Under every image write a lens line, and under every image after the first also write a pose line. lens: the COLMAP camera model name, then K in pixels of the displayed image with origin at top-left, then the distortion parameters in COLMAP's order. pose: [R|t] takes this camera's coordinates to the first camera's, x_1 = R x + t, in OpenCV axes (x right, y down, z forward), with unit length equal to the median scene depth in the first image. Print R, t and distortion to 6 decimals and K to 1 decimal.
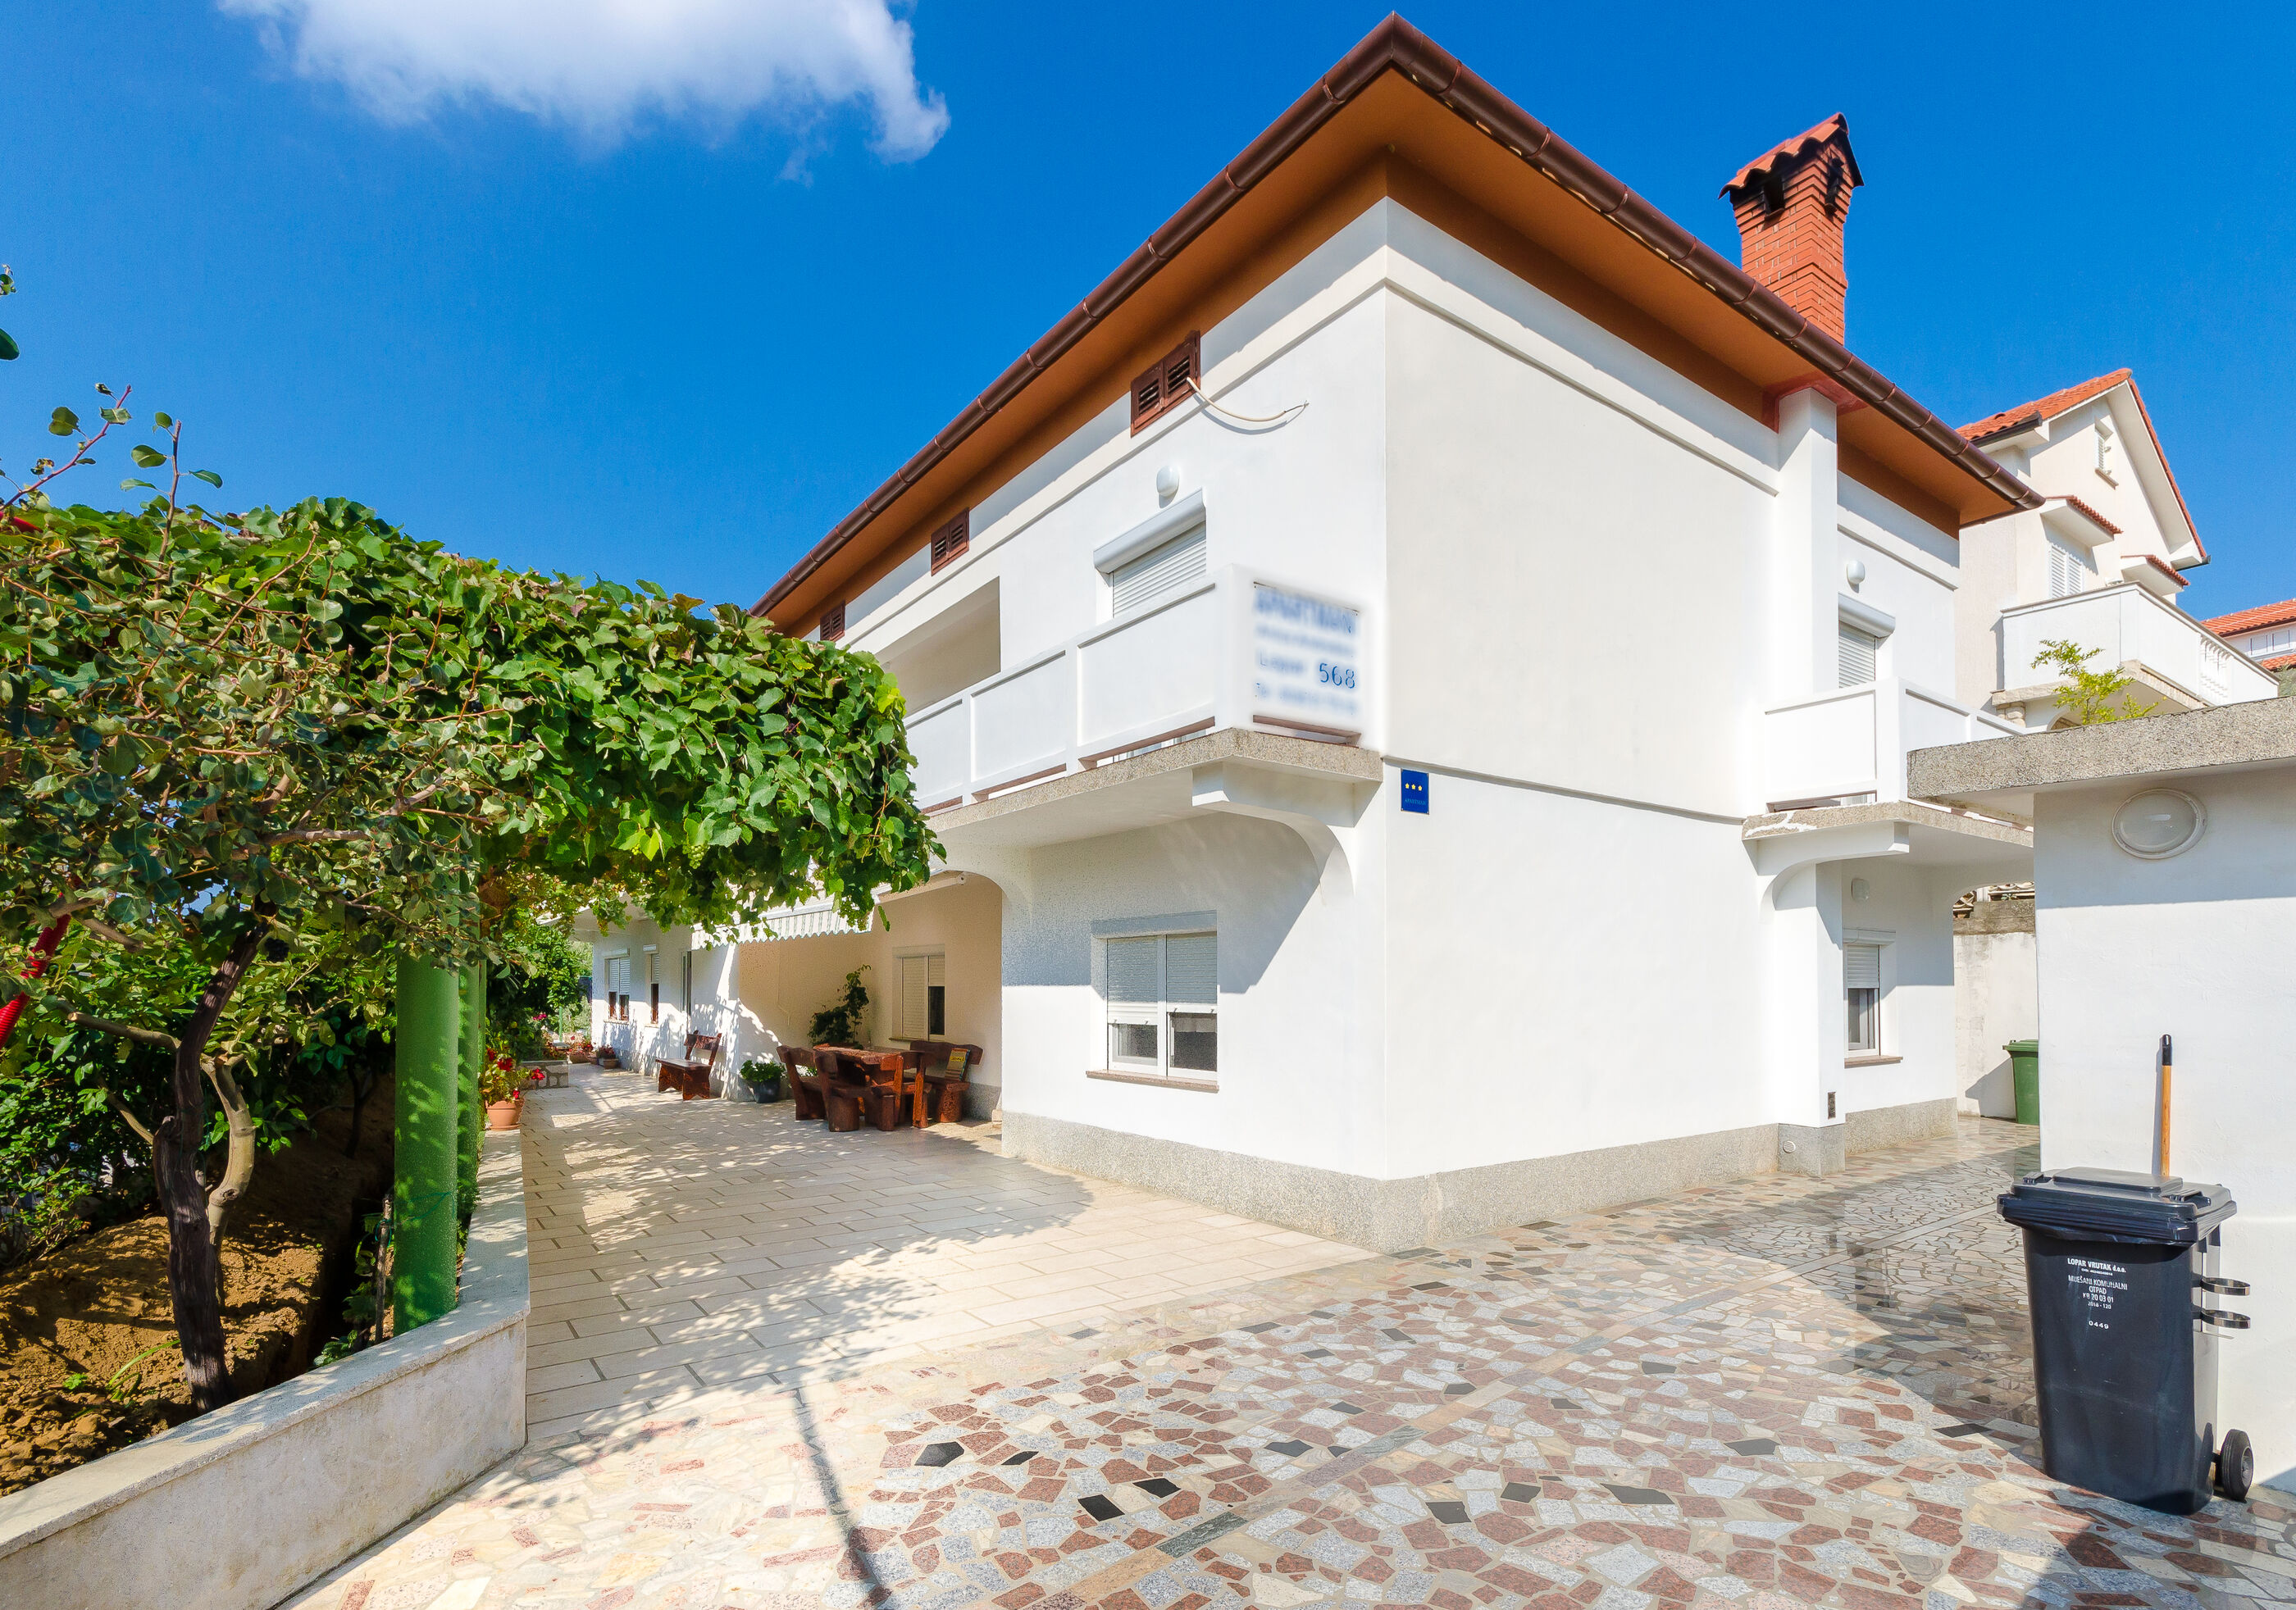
lens RADIAL K [[1073.8, 0, 1153.0], [0, 1073.8, 966.2], [0, 0, 1]] dist [-0.003071, 0.000191]
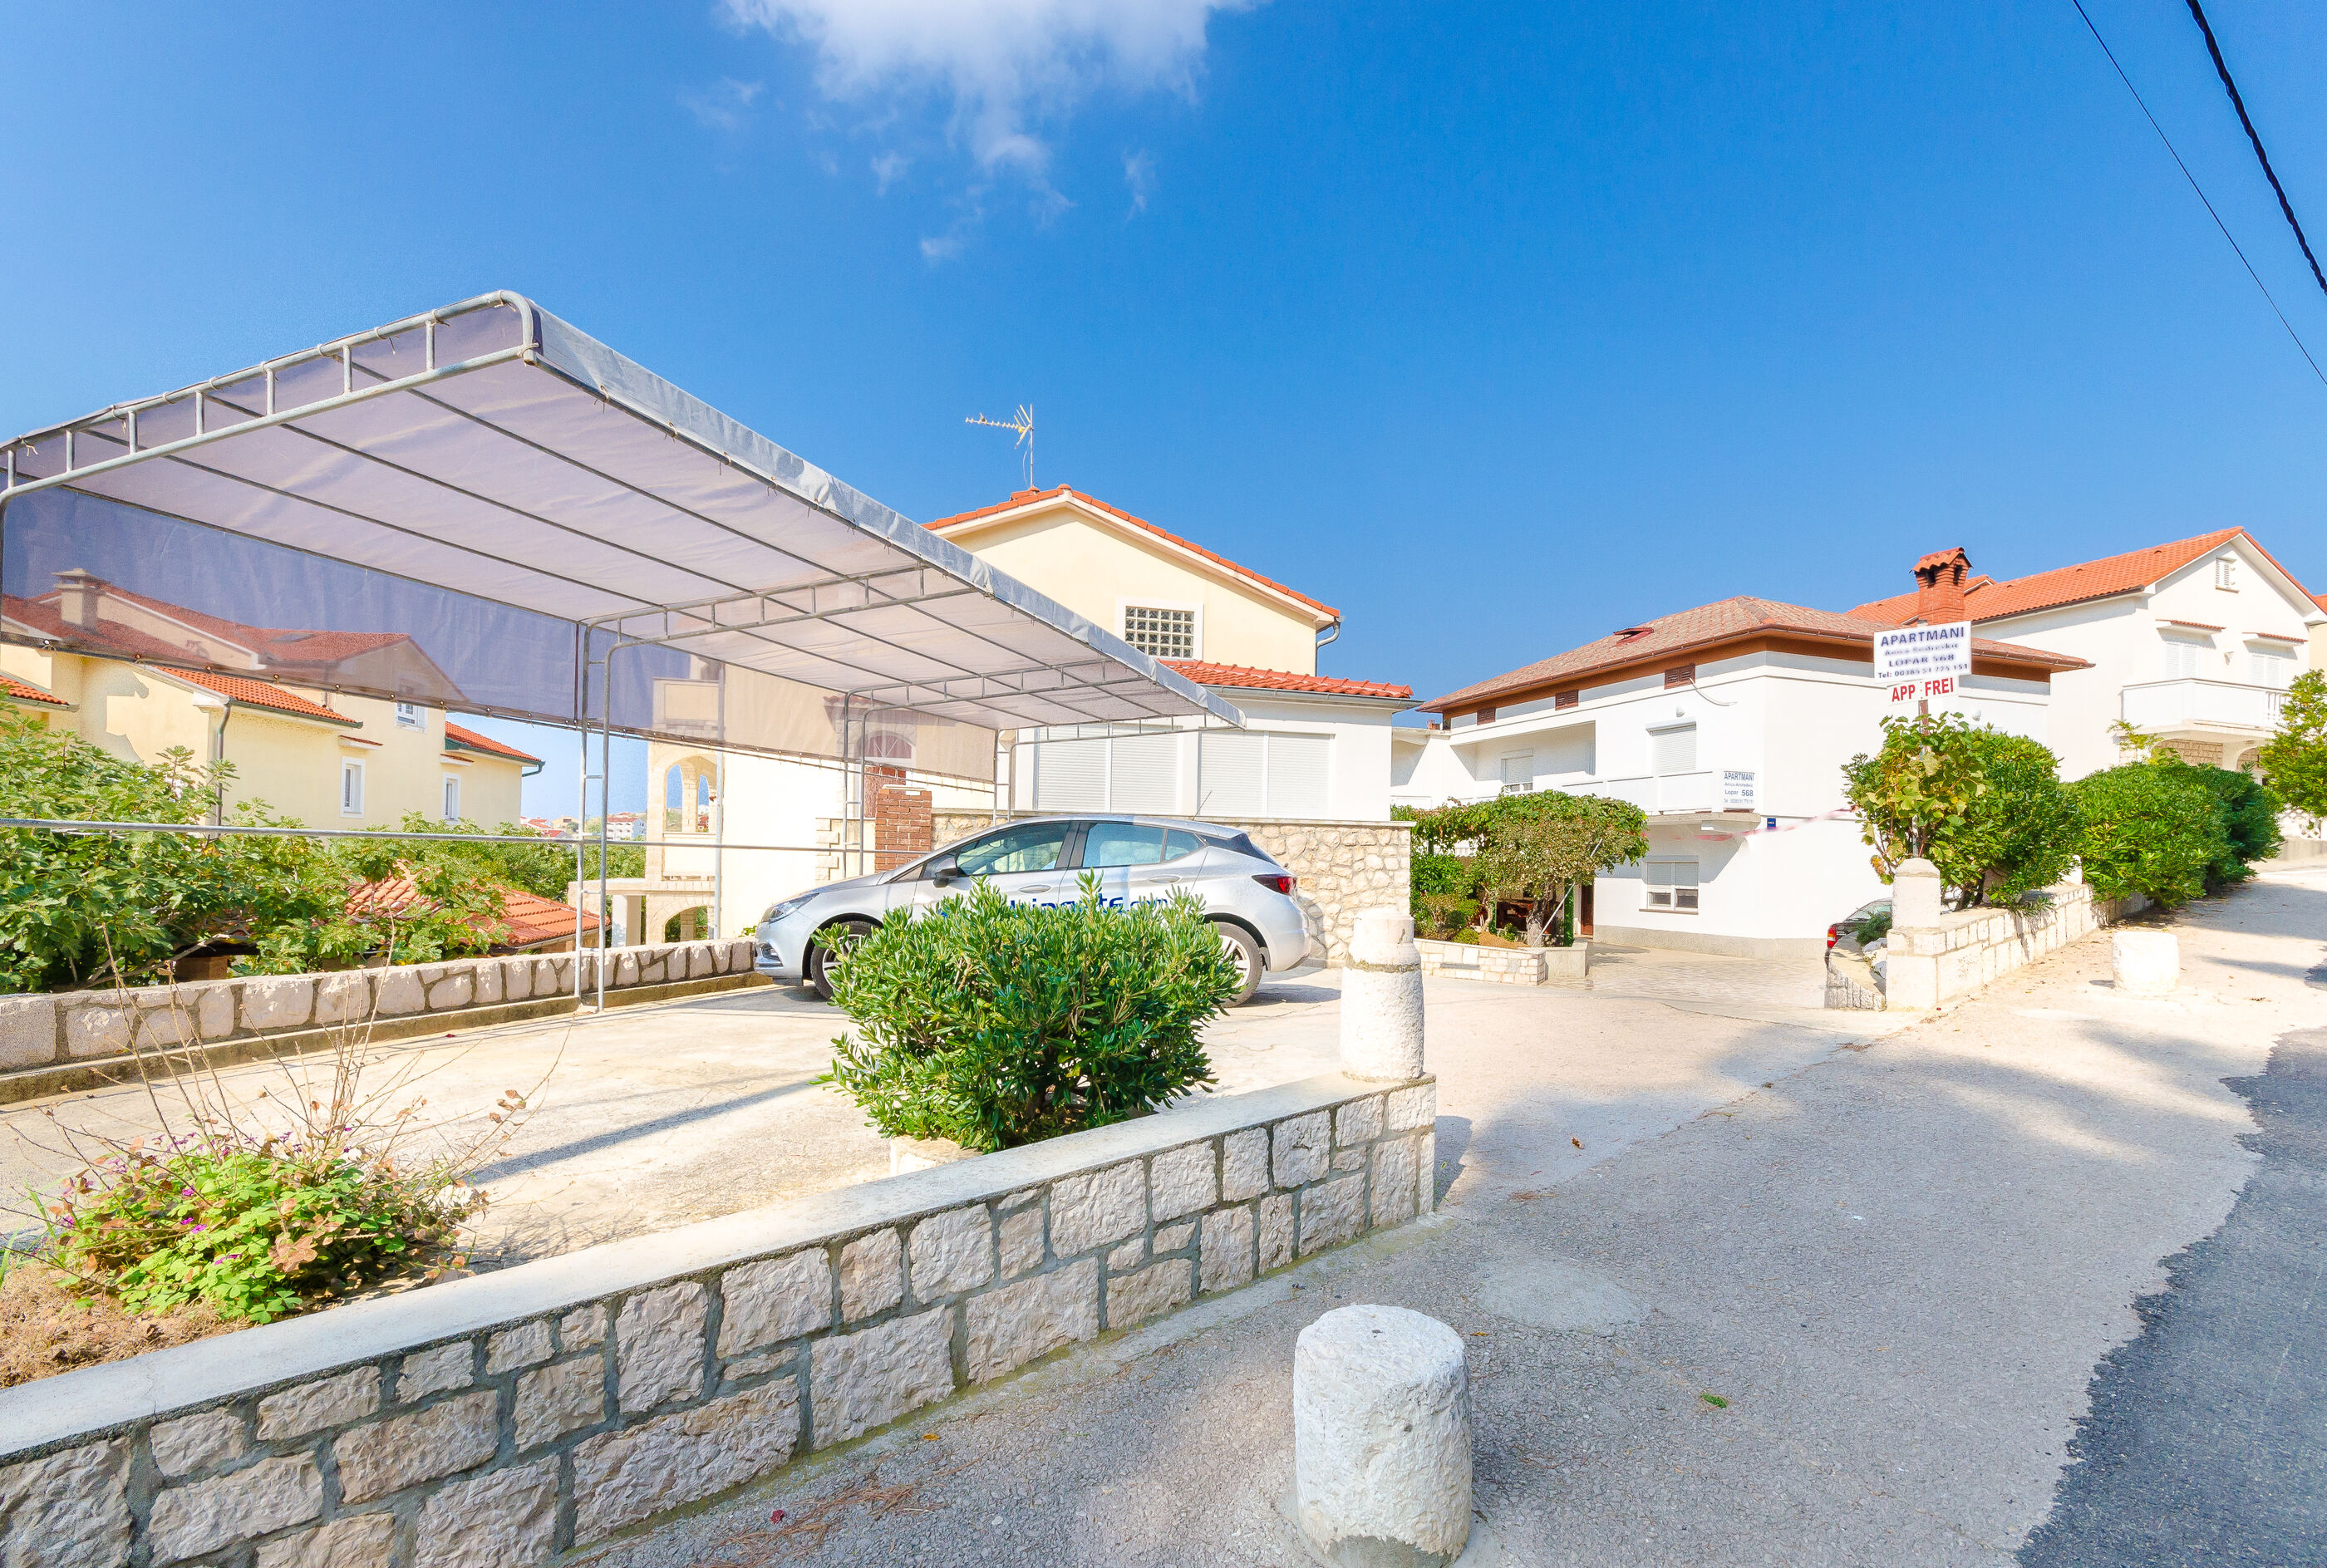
lens RADIAL K [[1040.1, 0, 1167.2], [0, 1040.1, 858.5], [0, 0, 1]] dist [-0.001175, 0.000149]
pose [[0.958952, 0.009910, -0.283397, -0.545024], [-0.006953, 0.999910, 0.011437, -0.065901], [0.283485, -0.008997, 0.958935, -2.238915]]
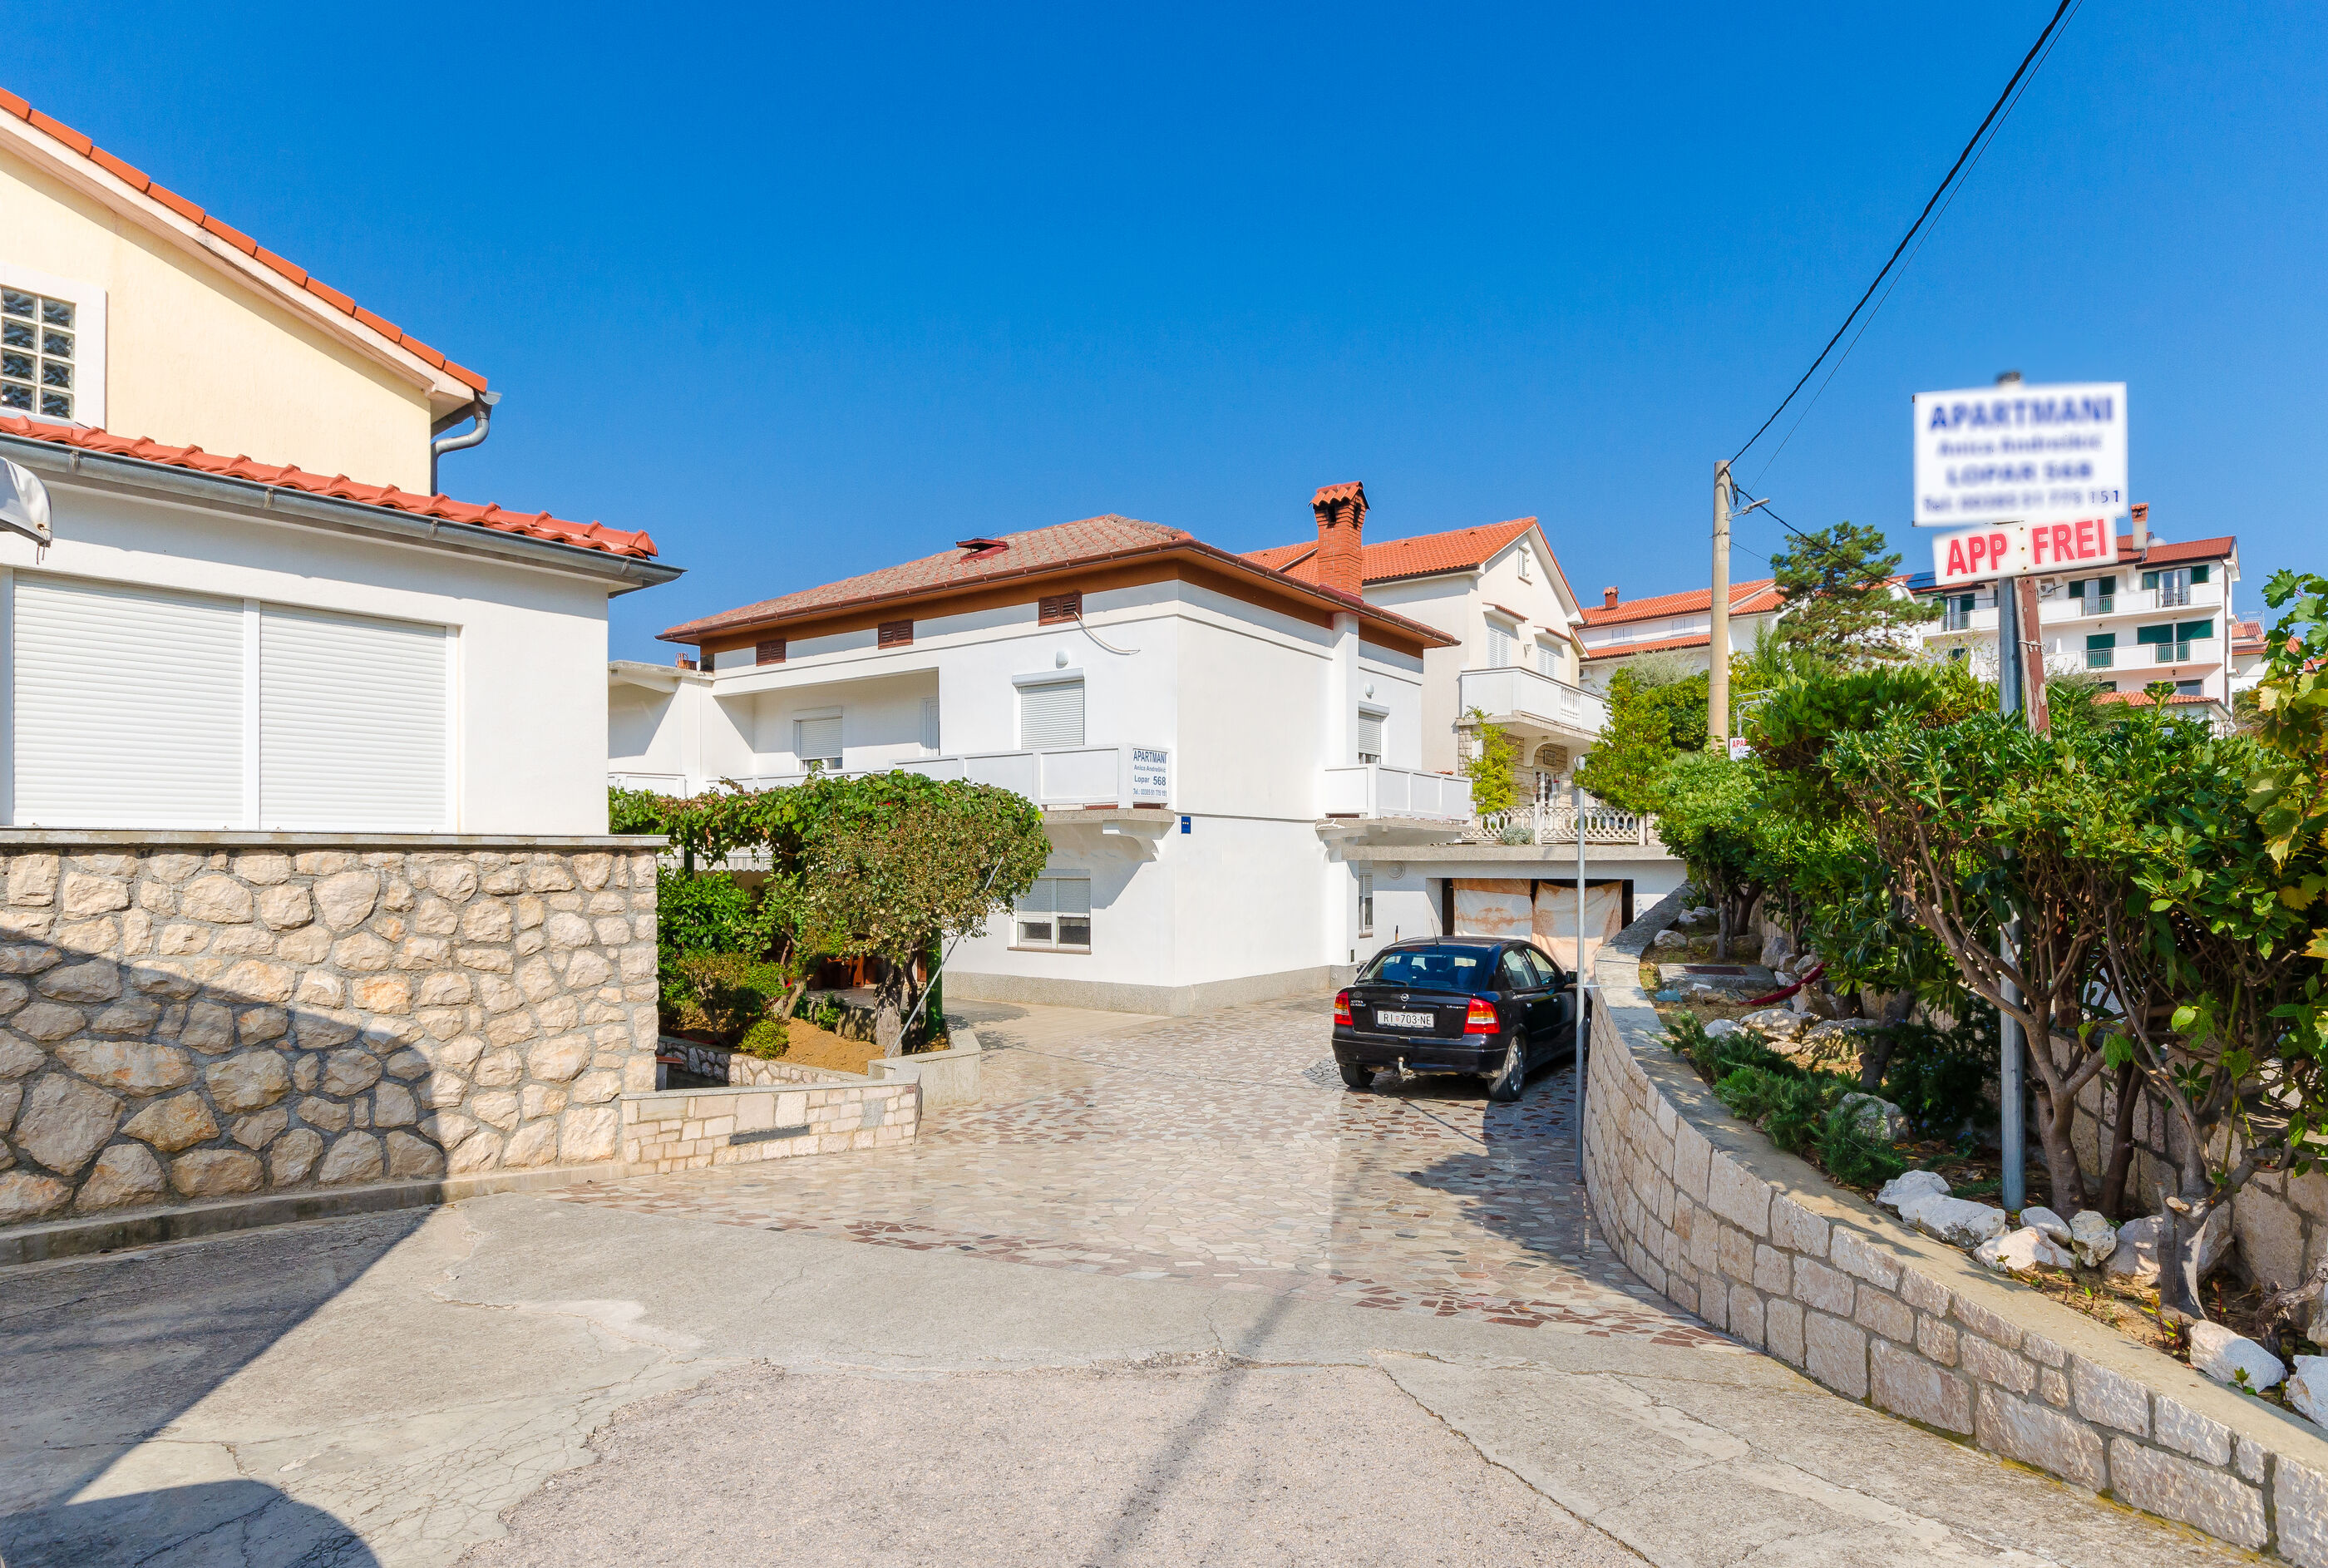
lens RADIAL K [[1227.1, 0, 1155.7], [0, 1227.1, 856.1], [0, 0, 1]] dist [0.002908, -0.000973]
pose [[0.944730, -0.006525, 0.327785, -0.605063], [0.000831, 0.999846, 0.017508, -0.118146], [-0.327849, -0.016268, 0.944590, -1.318571]]
